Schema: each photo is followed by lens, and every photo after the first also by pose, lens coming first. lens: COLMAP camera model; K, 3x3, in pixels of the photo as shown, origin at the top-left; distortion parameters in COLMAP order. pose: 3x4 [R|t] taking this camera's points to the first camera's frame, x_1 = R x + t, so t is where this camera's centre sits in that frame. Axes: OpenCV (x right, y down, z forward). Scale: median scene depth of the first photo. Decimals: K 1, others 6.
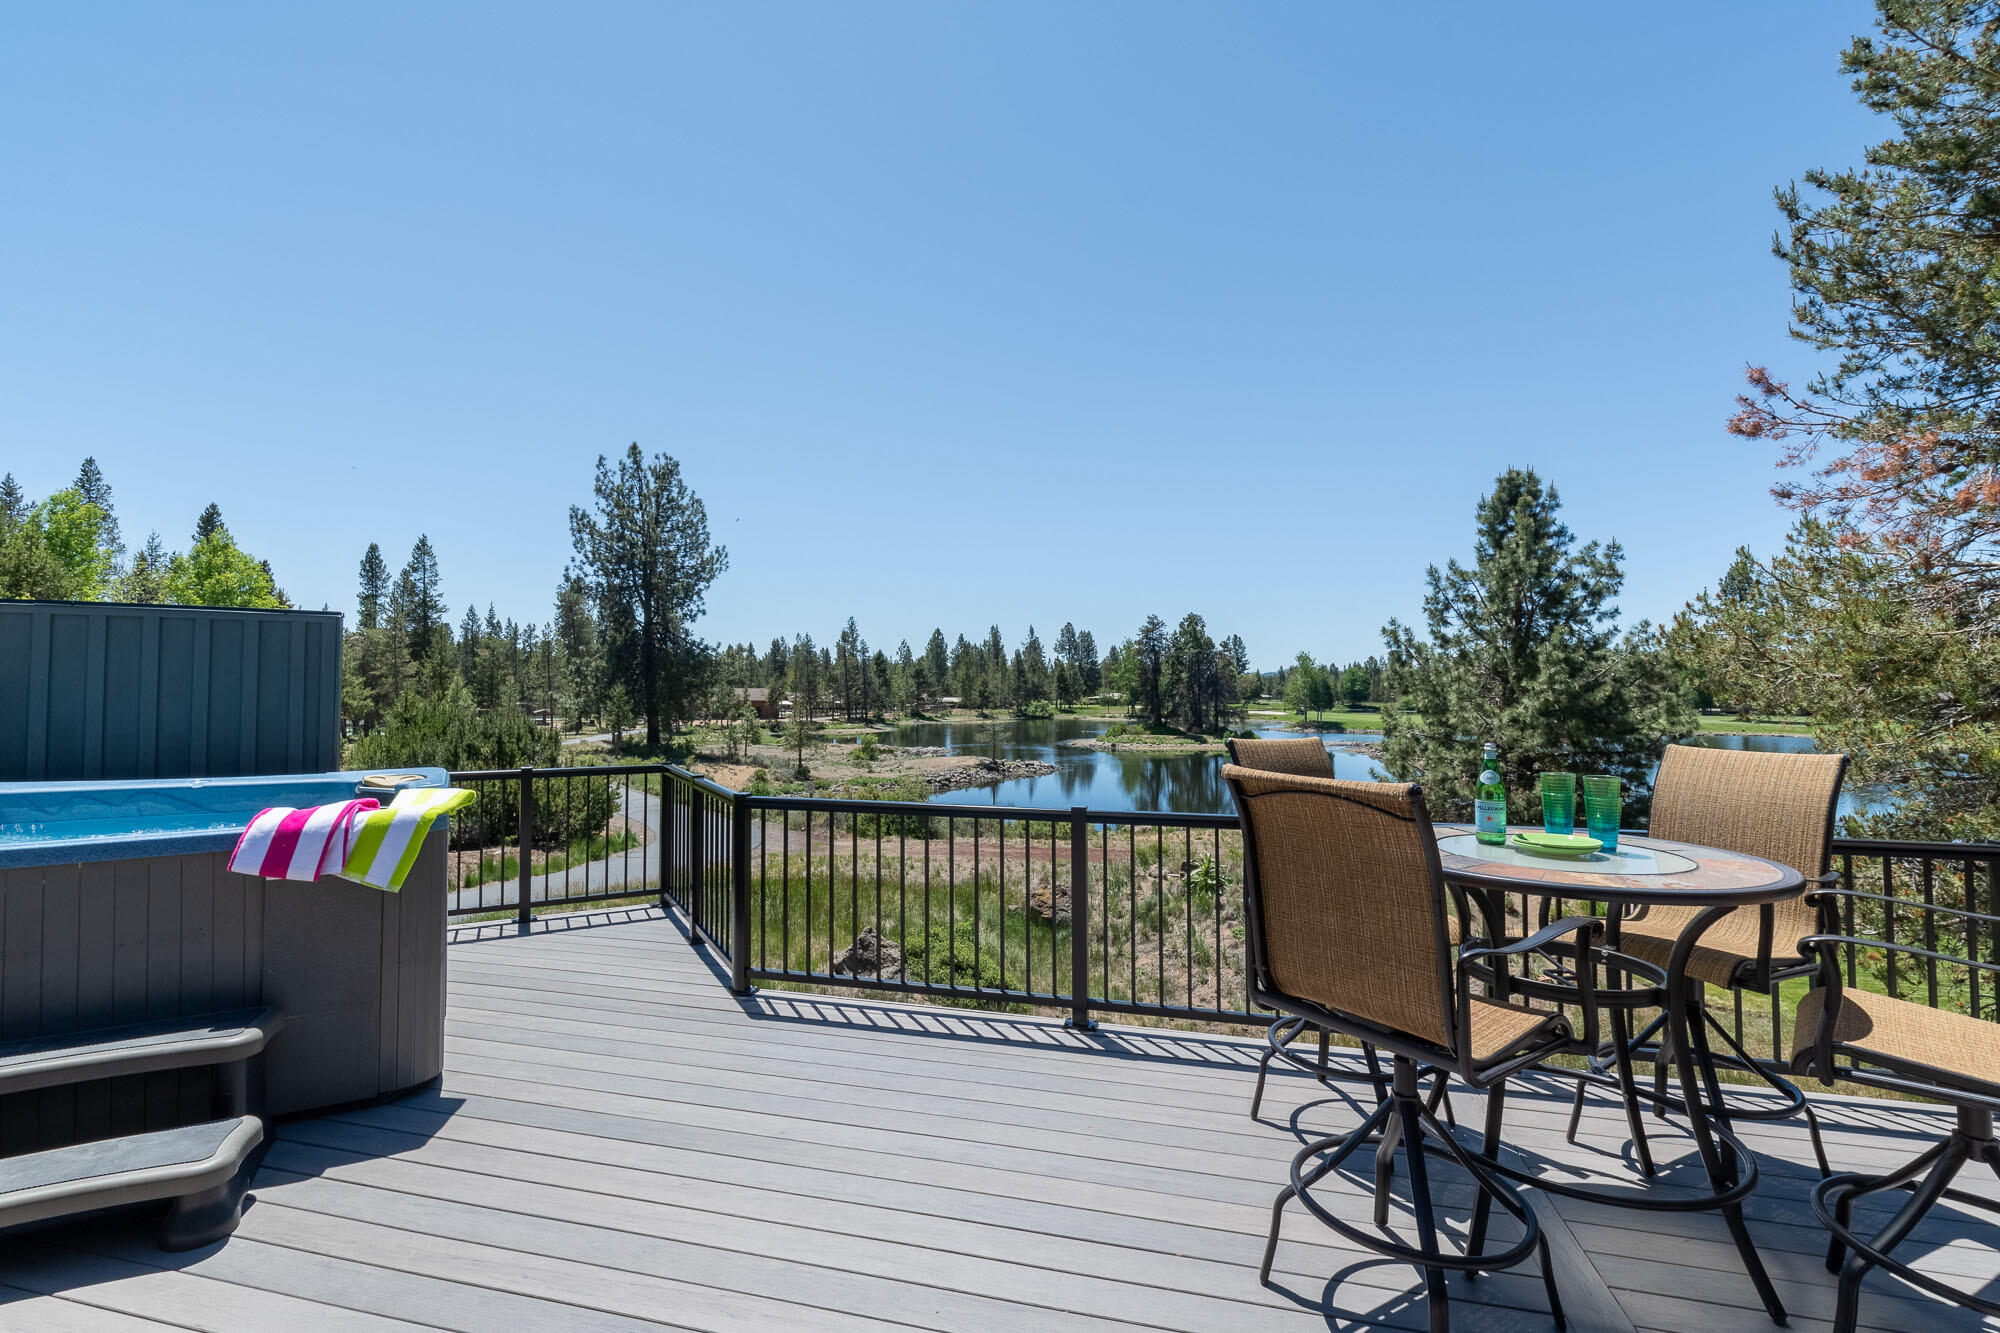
lens RADIAL K [[903.5, 0, 979.3], [0, 903.5, 663.6], [0, 0, 1]] dist [-0.002640, -0.001159]
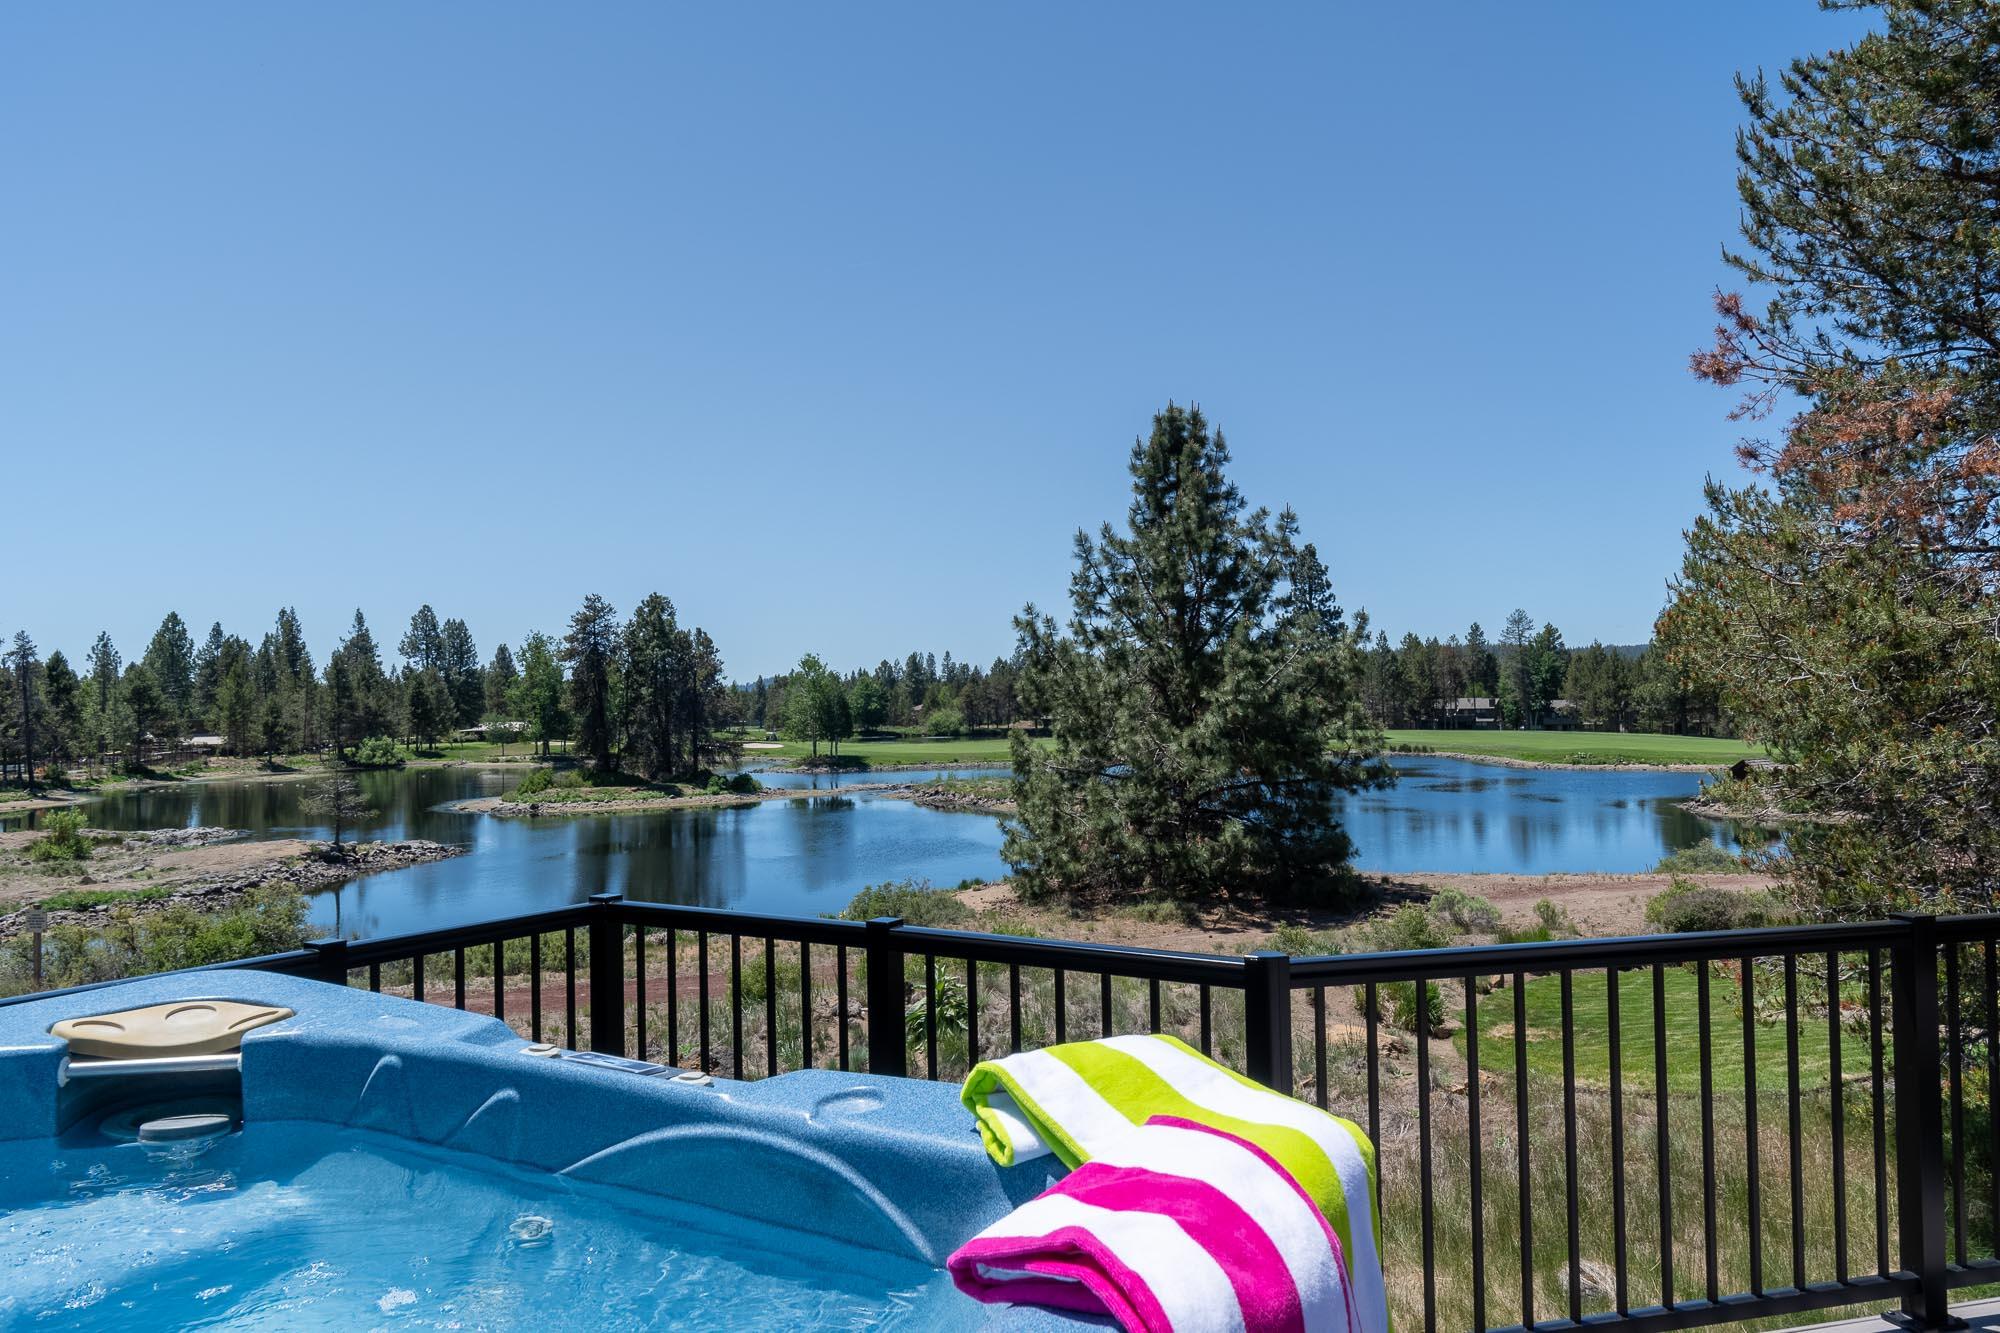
lens RADIAL K [[1397.1, 0, 1002.6], [0, 1397.1, 675.6], [0, 0, 1]] dist [-0.004361, 0.005915]
pose [[0.877419, -0.008375, 0.479653, -0.084422], [0.007490, 0.999965, 0.003757, 0.001097], [-0.479667, 0.000296, 0.877450, 0.058999]]
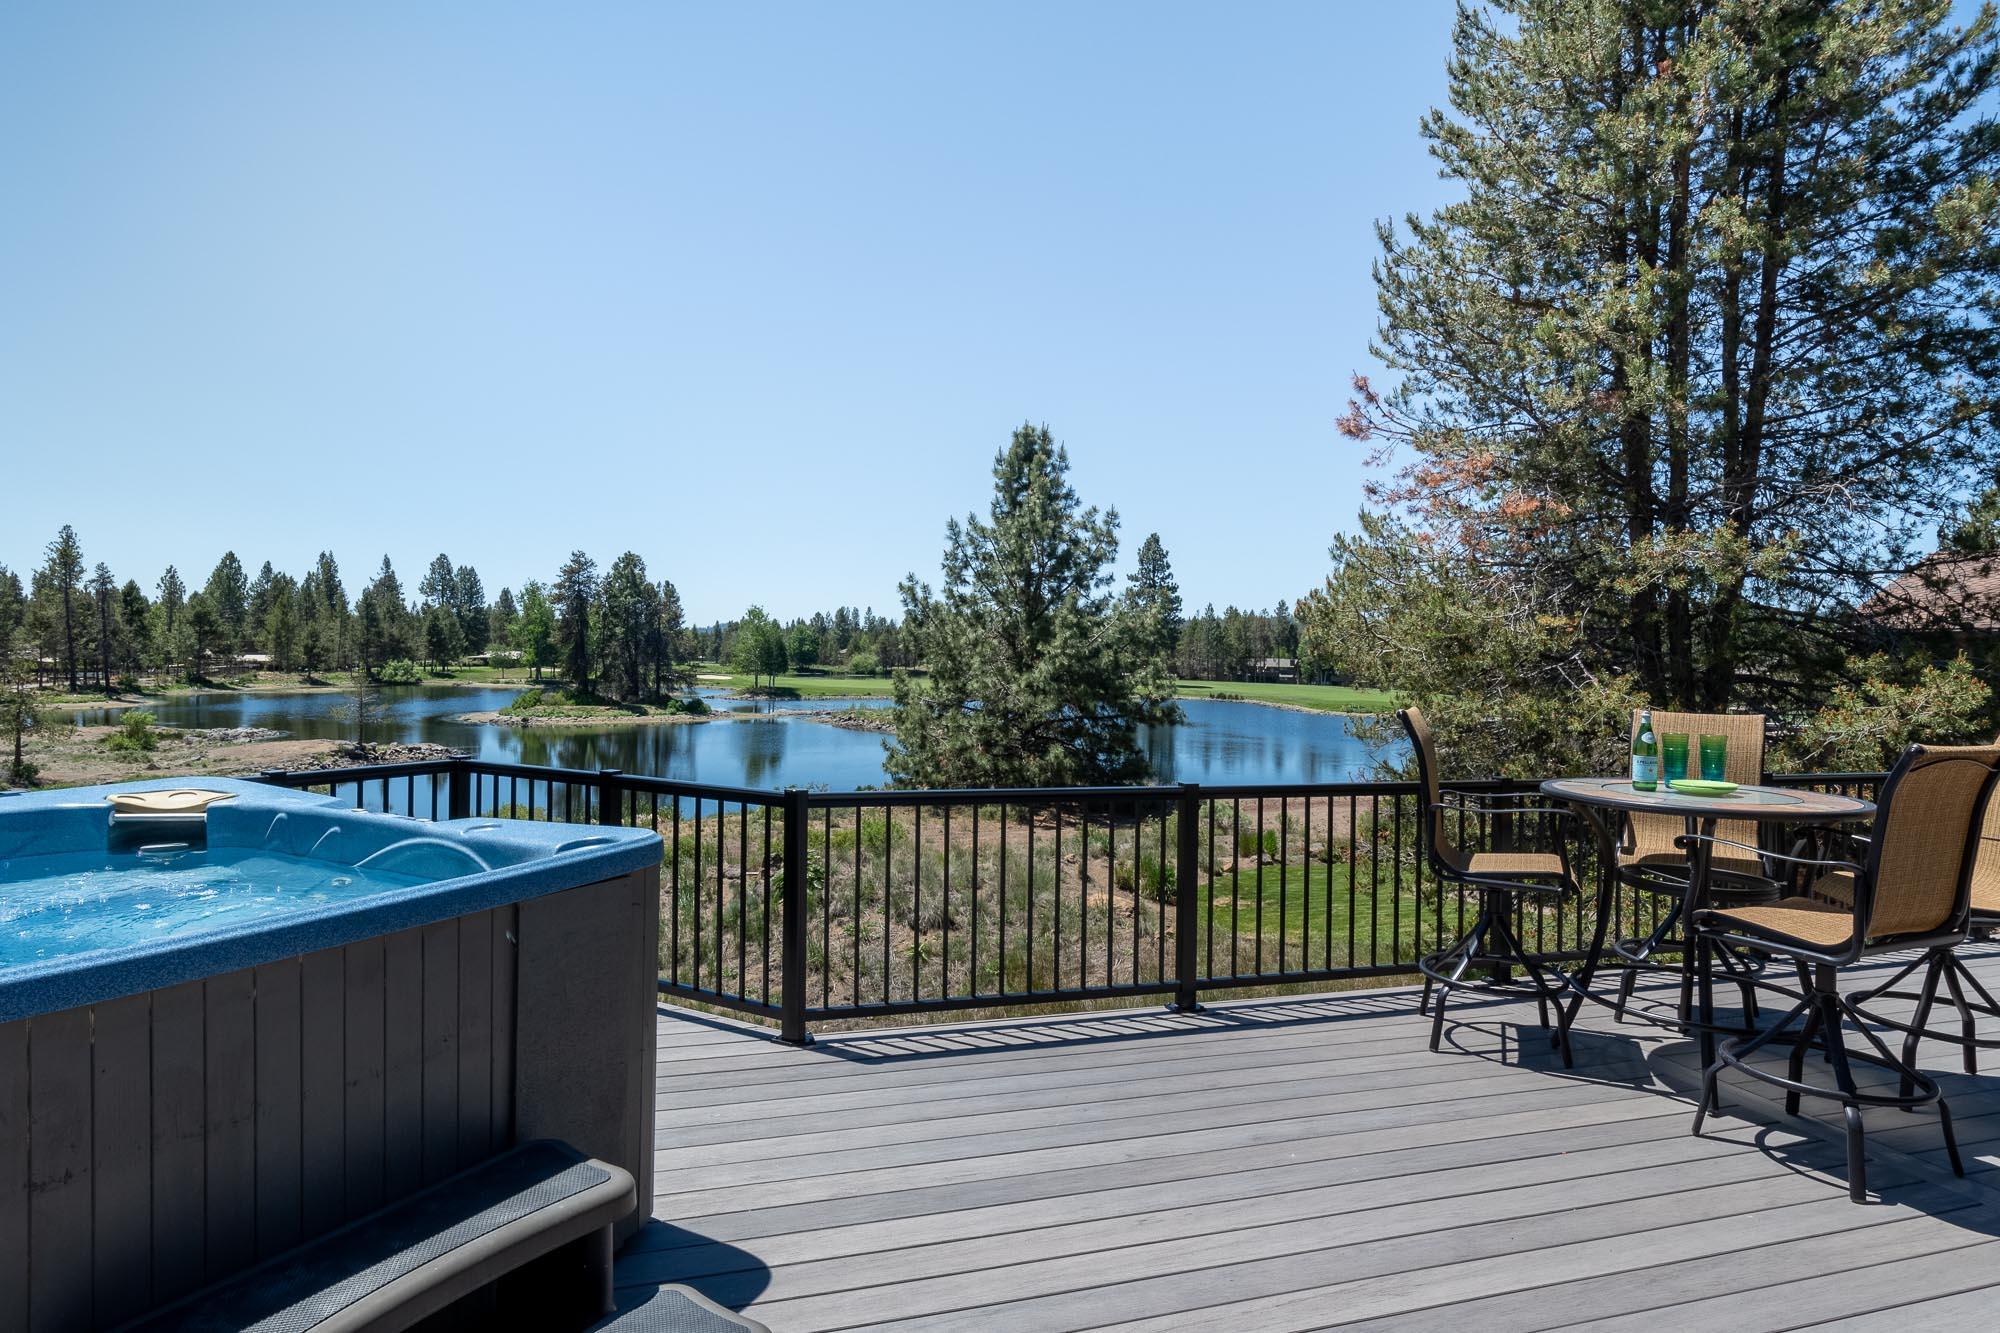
lens RADIAL K [[1113.5, 0, 971.6], [0, 1113.5, 656.5], [0, 0, 1]] dist [-0.000484, -0.002917]
pose [[0.851279, 0.009514, 0.524627, -0.078734], [-0.028434, 0.999203, 0.028017, -0.000237], [-0.523943, -0.038767, 0.850871, 0.013403]]
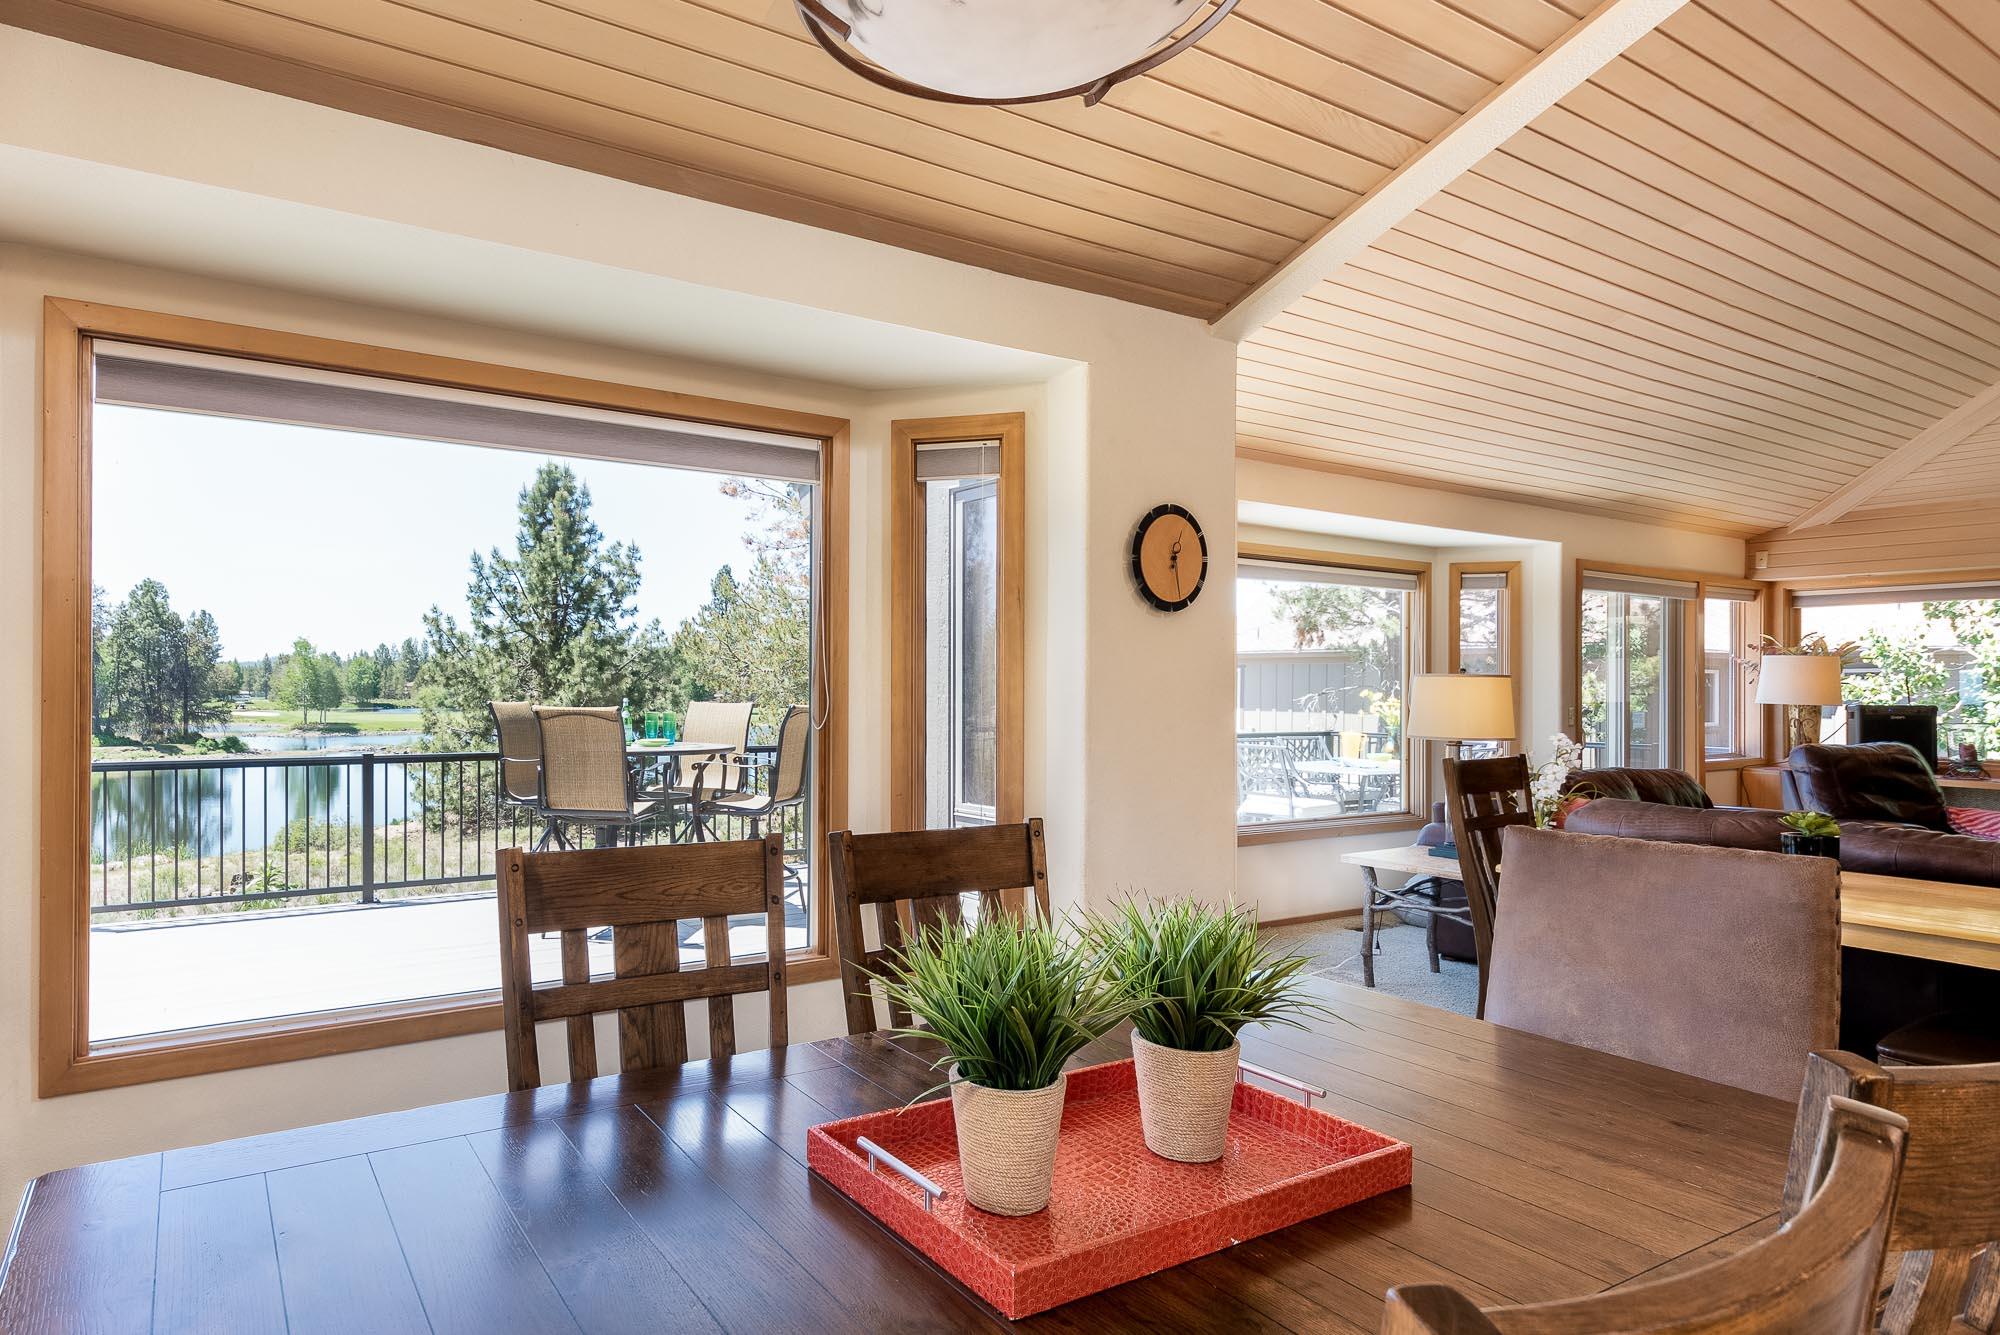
lens RADIAL K [[1113.3, 0, 802.7], [0, 1113.3, 686.2], [0, 0, 1]] dist [0.023946, 0.000559]
pose [[0.716633, -0.001901, 0.697448, -0.071717], [-0.019550, 0.999549, 0.022812, -0.000736], [-0.697177, -0.029983, 0.716272, -0.086515]]
